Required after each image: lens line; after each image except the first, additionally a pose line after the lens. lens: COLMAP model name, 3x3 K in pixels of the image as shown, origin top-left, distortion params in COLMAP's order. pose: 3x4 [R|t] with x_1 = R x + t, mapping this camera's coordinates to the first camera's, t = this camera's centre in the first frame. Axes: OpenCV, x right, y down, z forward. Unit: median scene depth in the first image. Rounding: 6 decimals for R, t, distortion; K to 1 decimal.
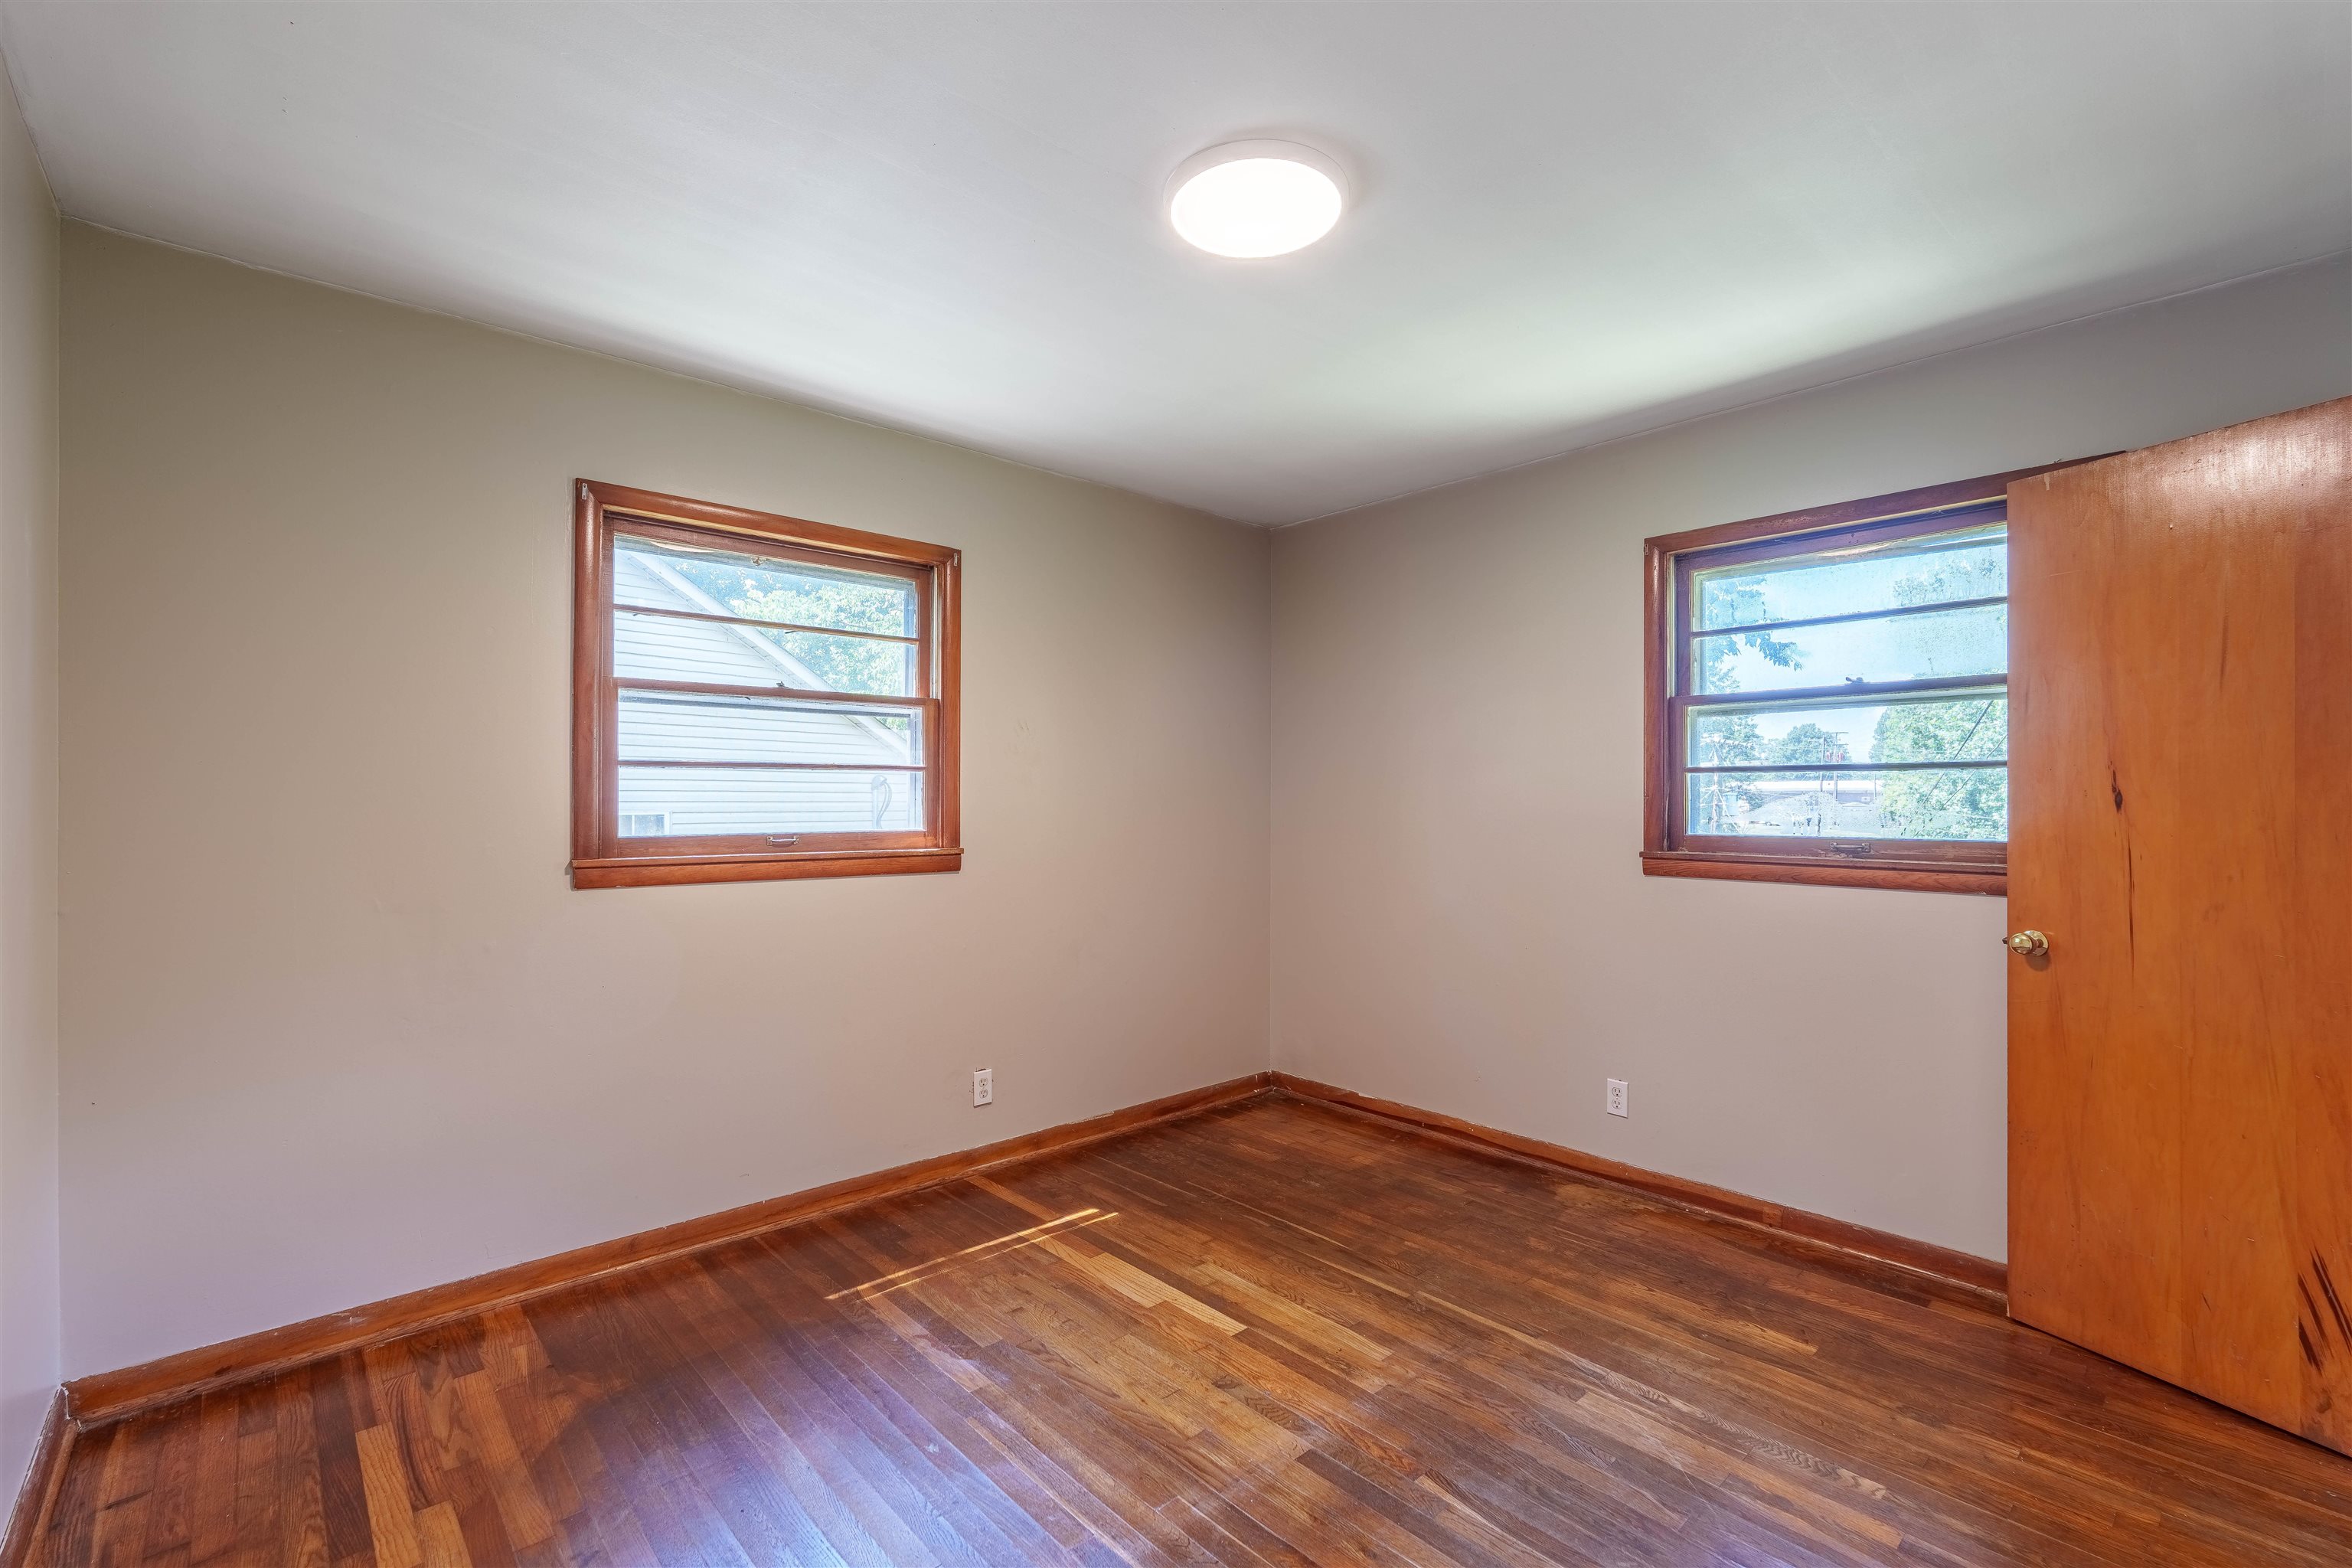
lens RADIAL K [[1038.6, 0, 1183.5], [0, 1038.6, 788.2], [0, 0, 1]] dist [0.000634, -0.000525]
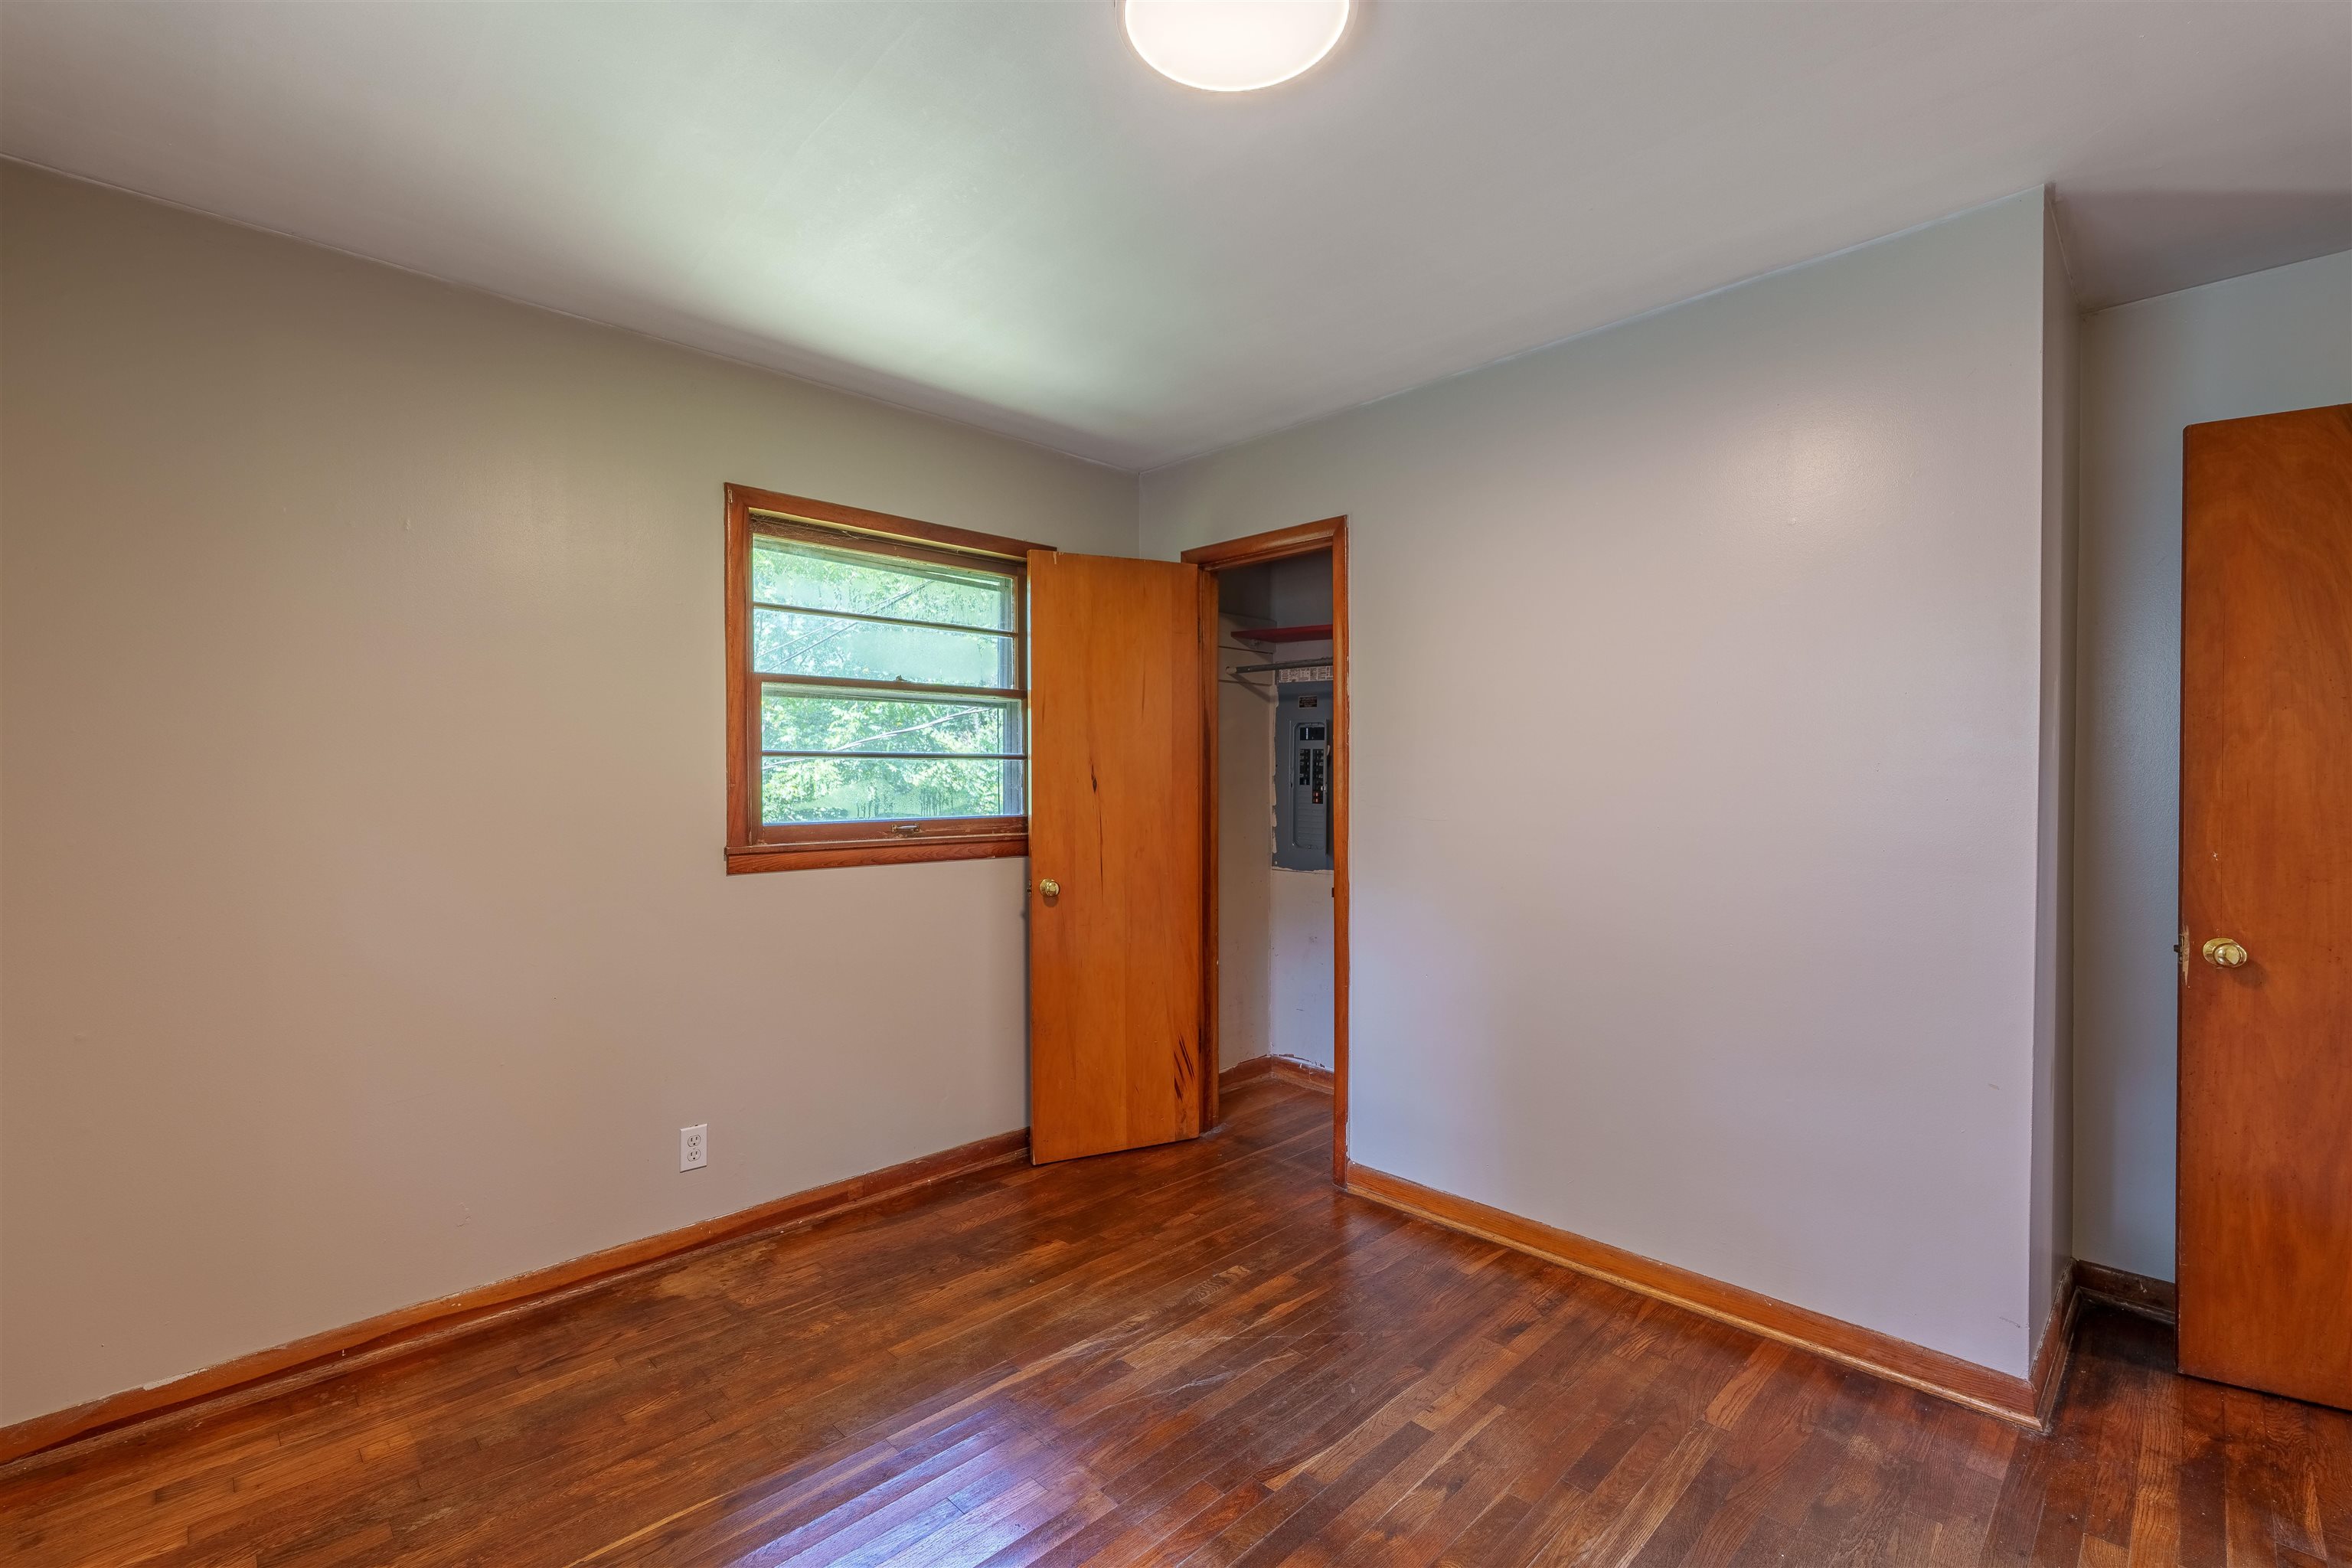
lens RADIAL K [[1038.6, 0, 1183.5], [0, 1038.6, 788.2], [0, 0, 1]] dist [0.000634, -0.000525]
pose [[-0.048971, -0.010373, 0.998746, -0.491466], [-0.008474, 0.999914, 0.009970, 0.000420], [-0.998764, -0.007975, -0.049055, 0.758436]]
